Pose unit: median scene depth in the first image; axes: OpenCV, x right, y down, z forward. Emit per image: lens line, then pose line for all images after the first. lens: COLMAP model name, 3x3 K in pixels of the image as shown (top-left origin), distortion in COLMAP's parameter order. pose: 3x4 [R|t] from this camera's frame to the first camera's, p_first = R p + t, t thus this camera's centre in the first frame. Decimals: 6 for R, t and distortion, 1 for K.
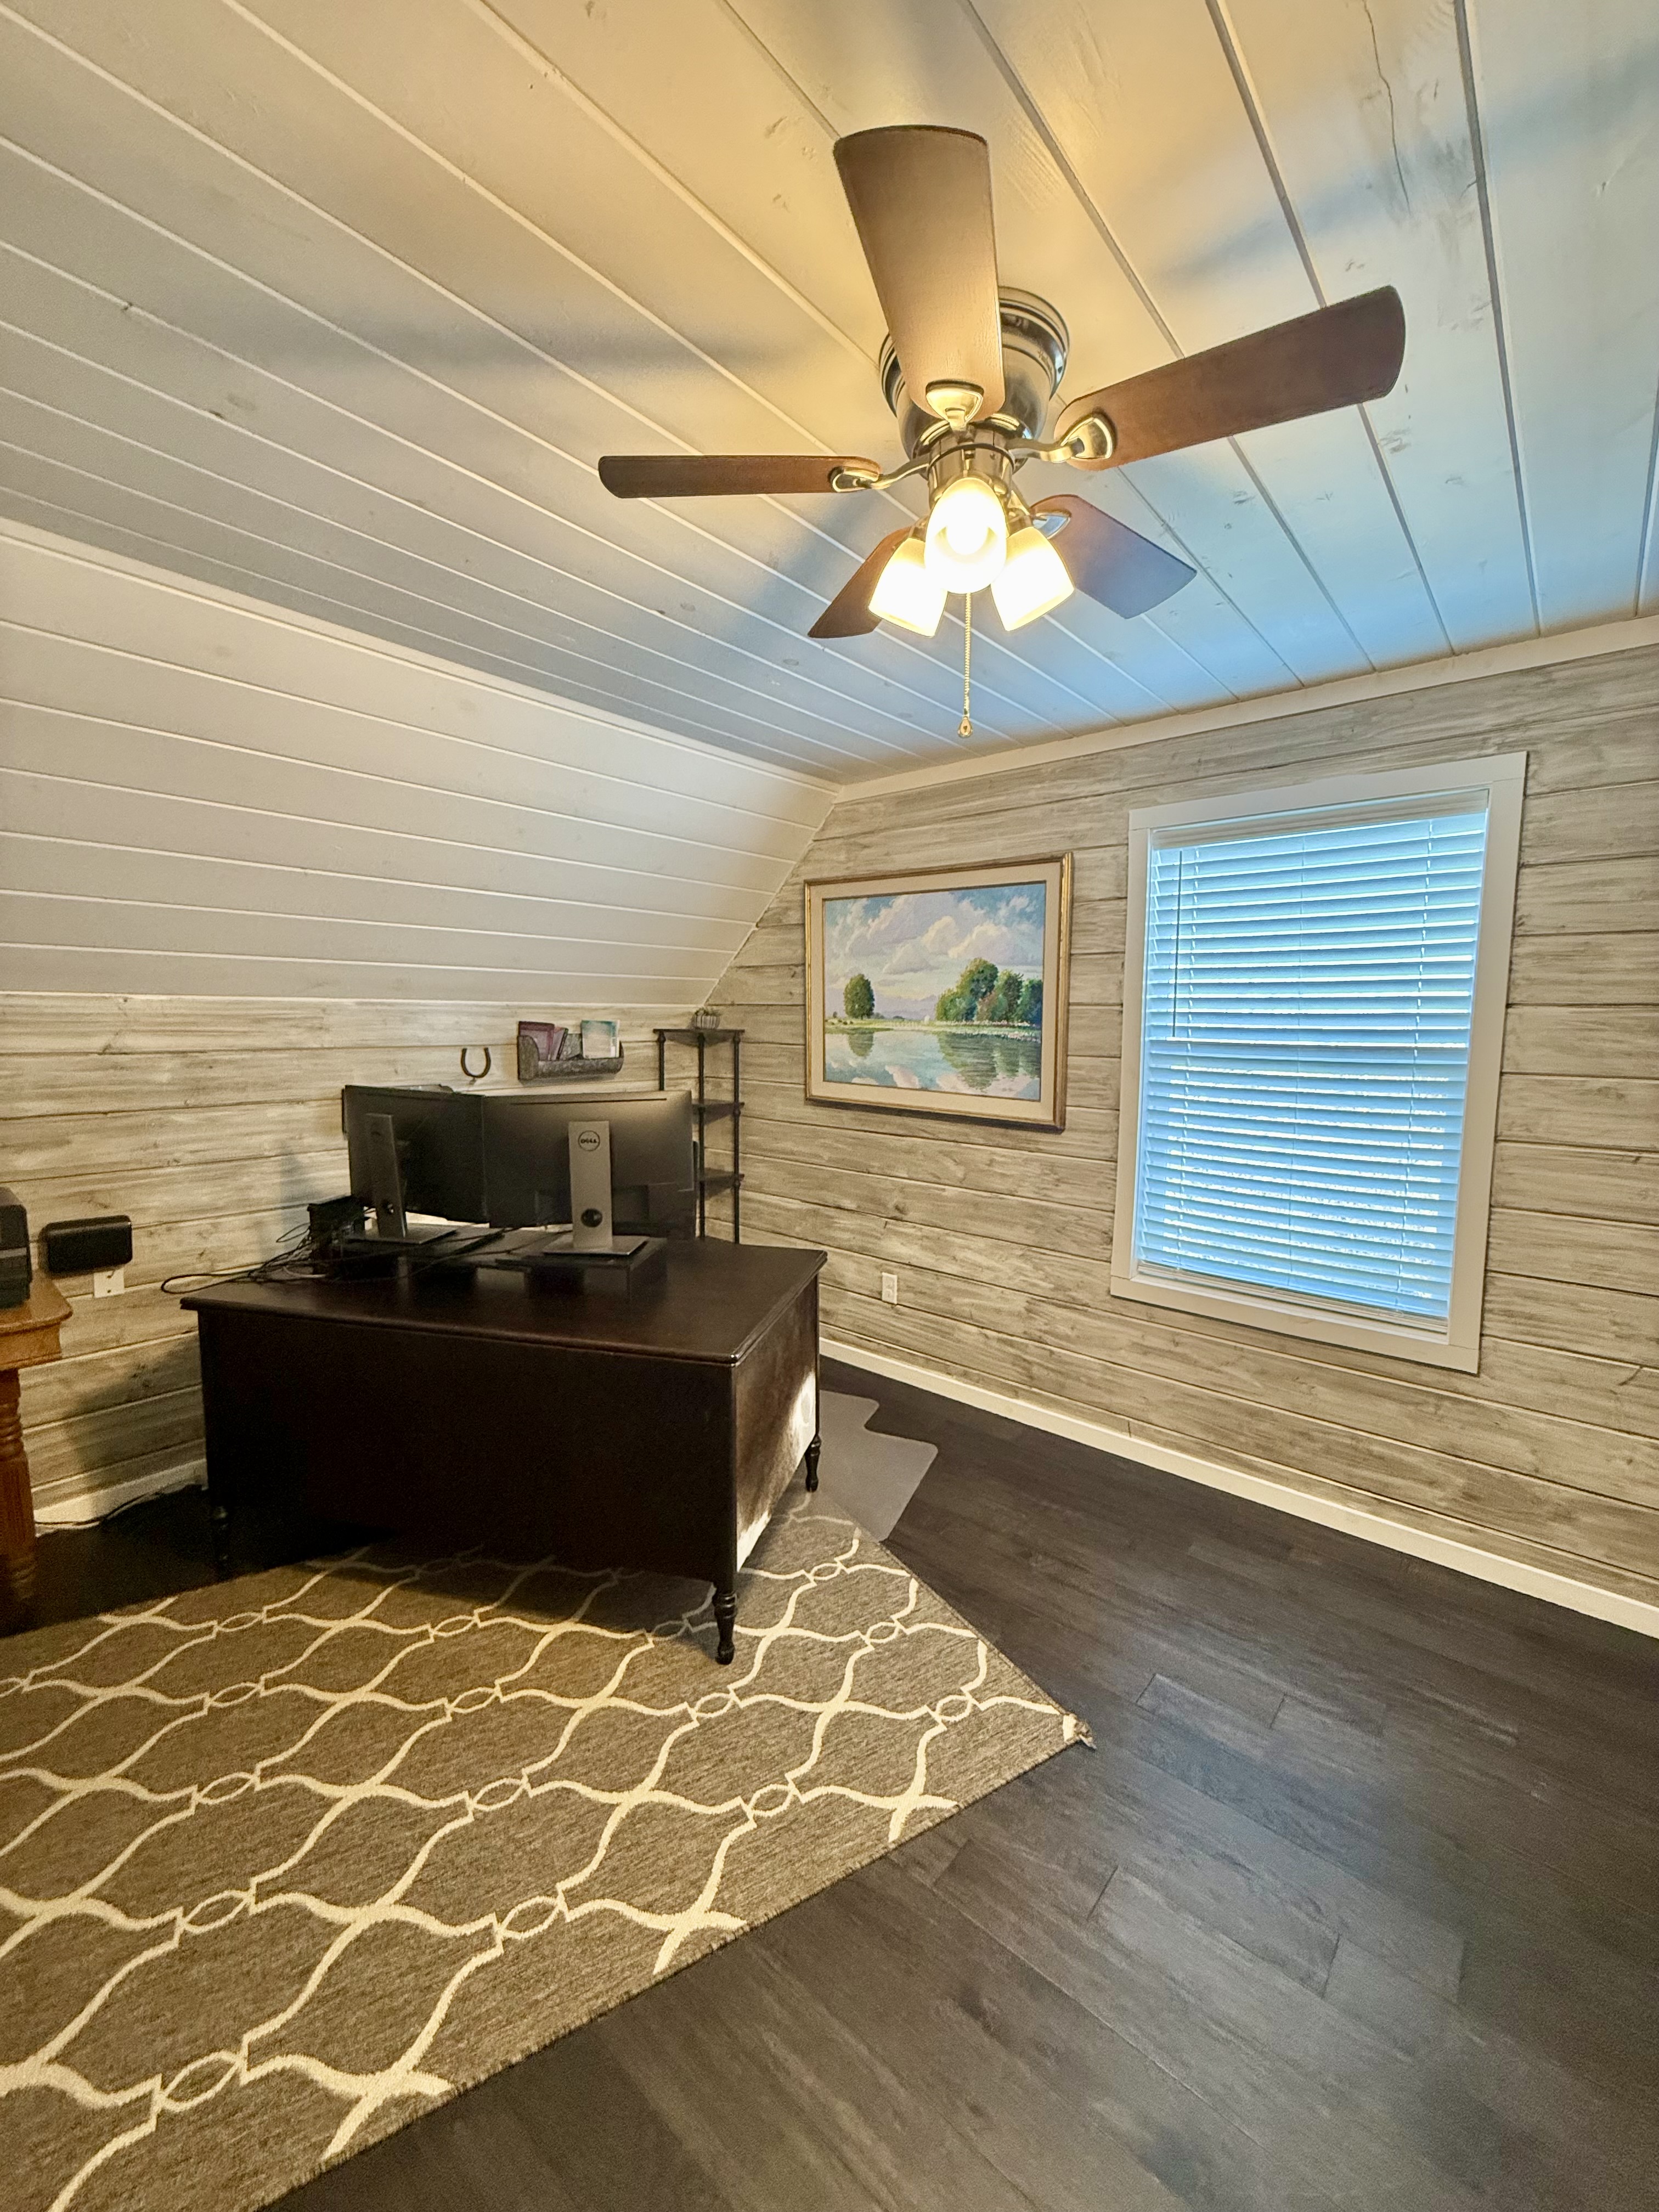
lens RADIAL K [[884.9, 0, 832.0], [0, 884.9, 1105.1], [0, 0, 1]] dist [-0.000019, -0.000118]
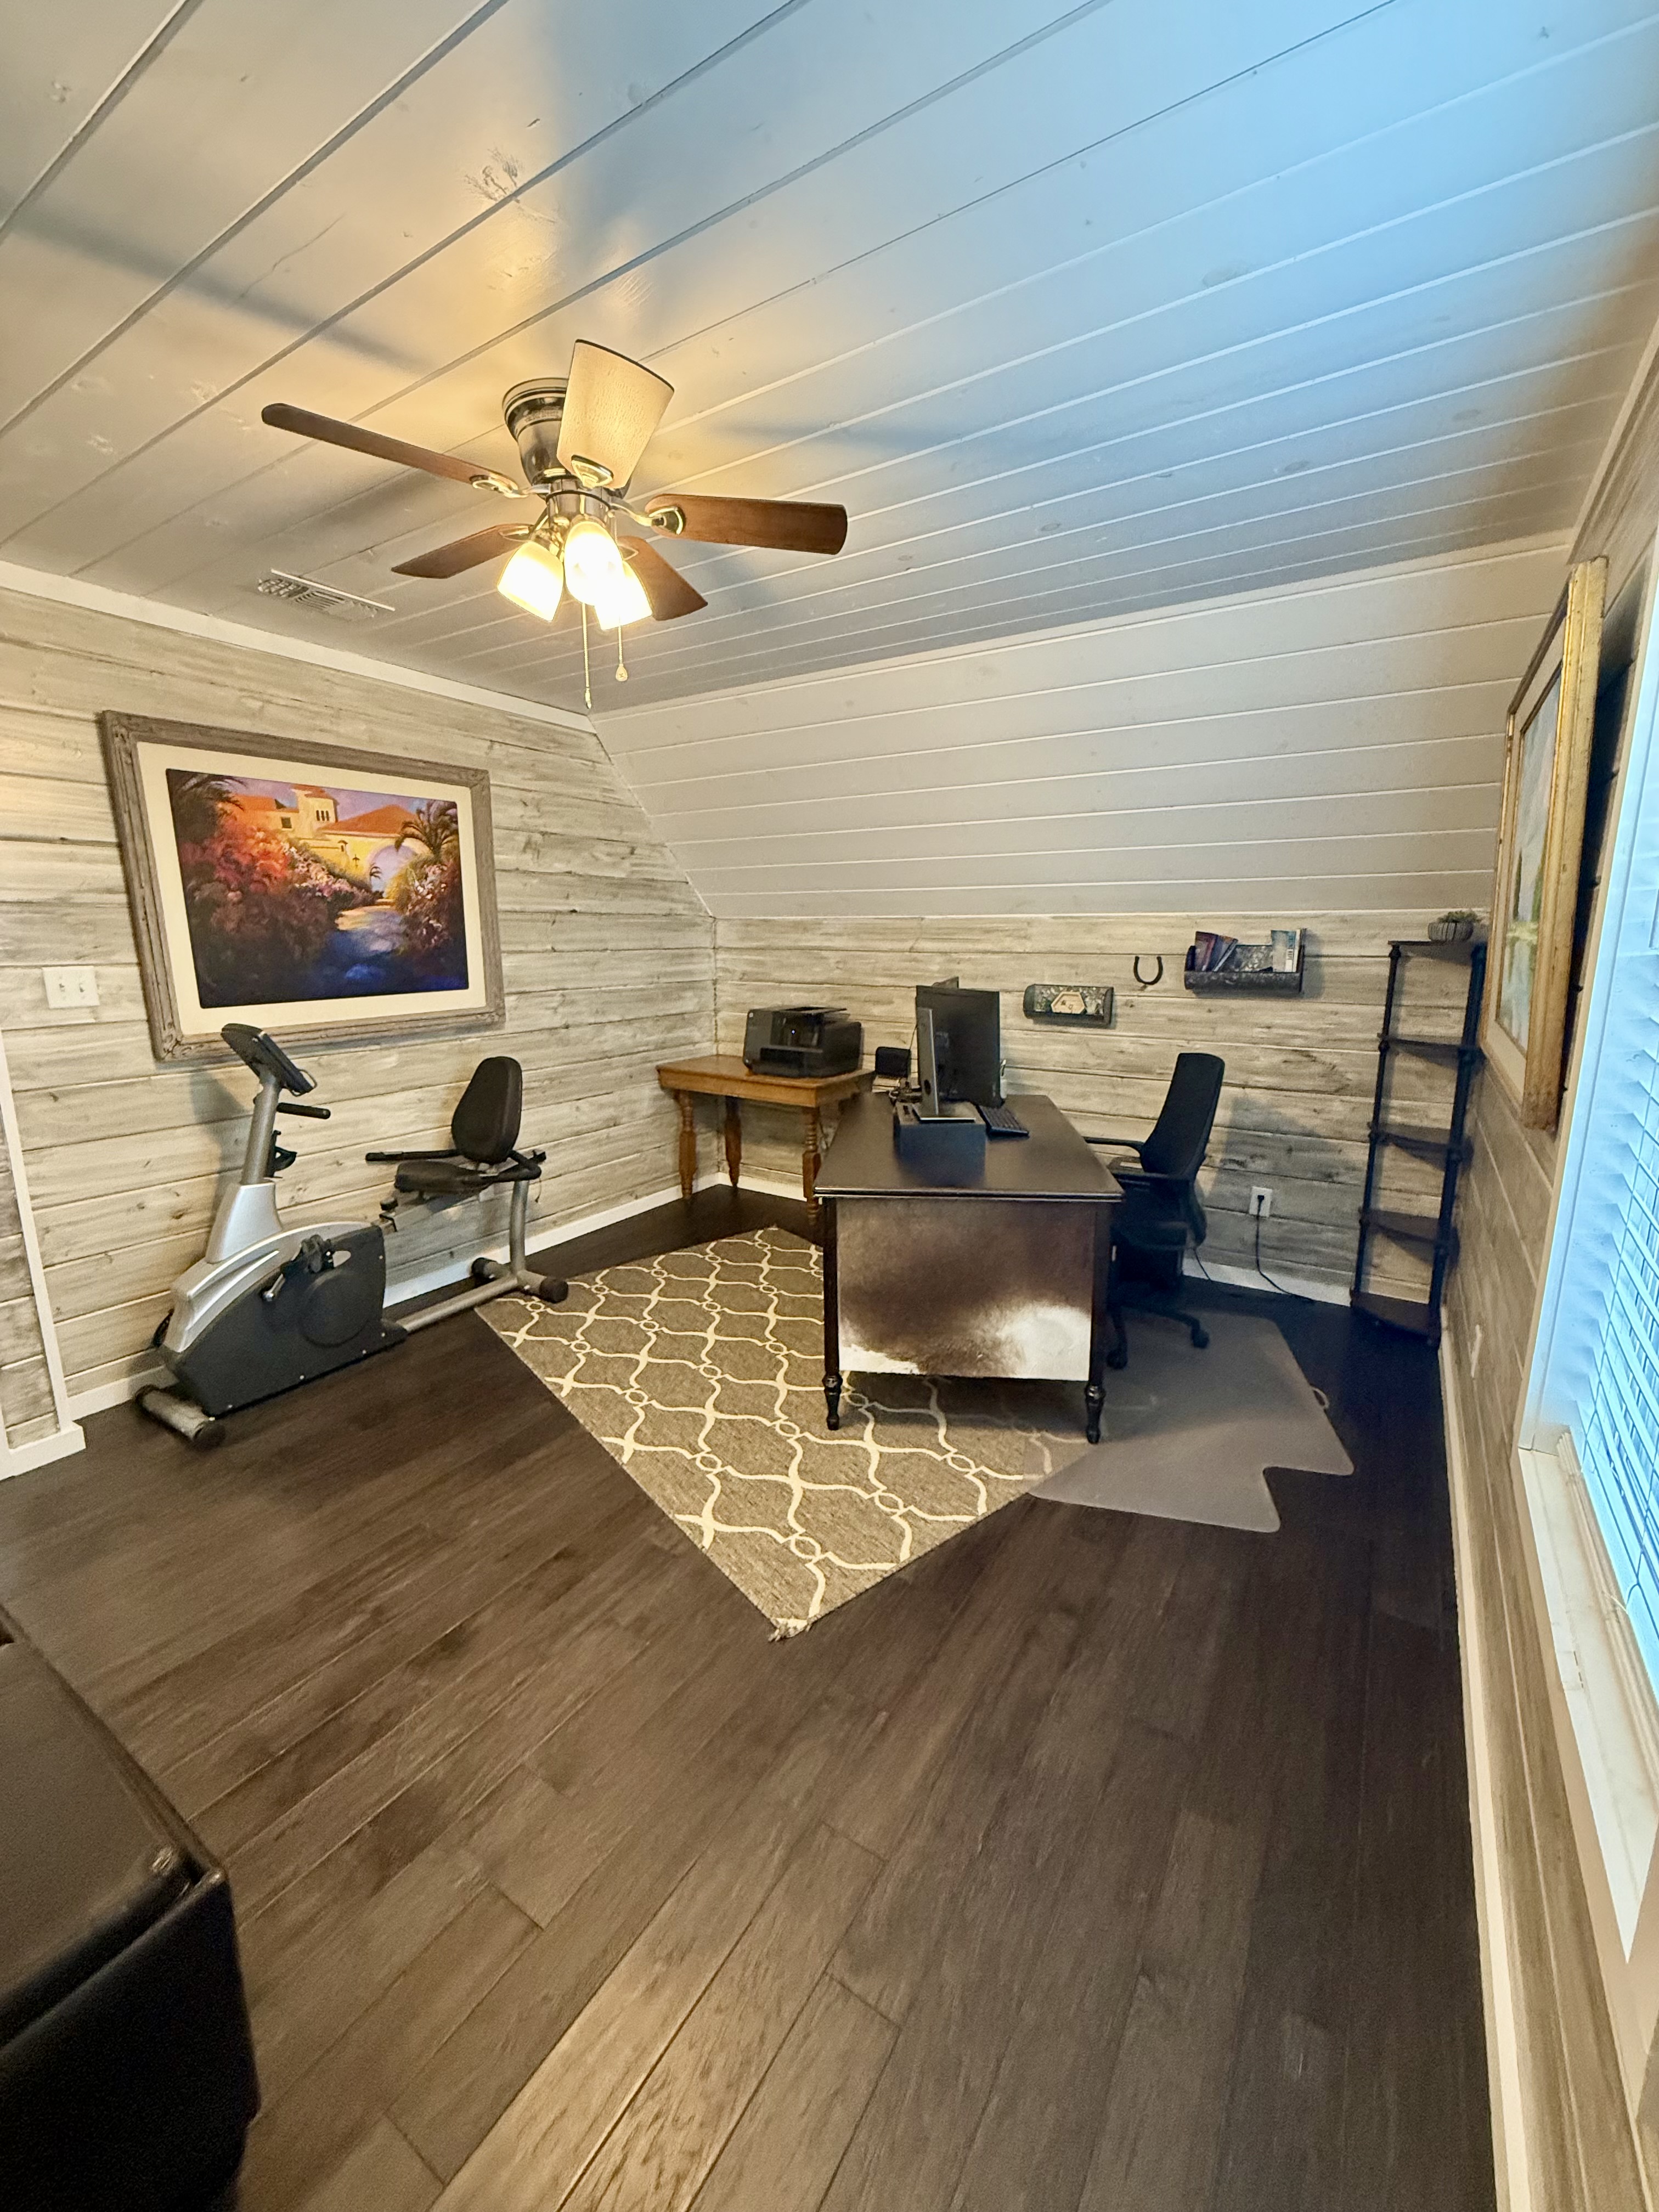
lens RADIAL K [[884.9, 0, 832.3], [0, 884.9, 1104.9], [0, 0, 1]] dist [-0.000019, -0.000118]
pose [[0.133907, 0.178682, -0.974752, 0.861873], [-0.100727, 0.980971, 0.165985, -0.037069], [0.985862, 0.075957, 0.149357, 0.635173]]
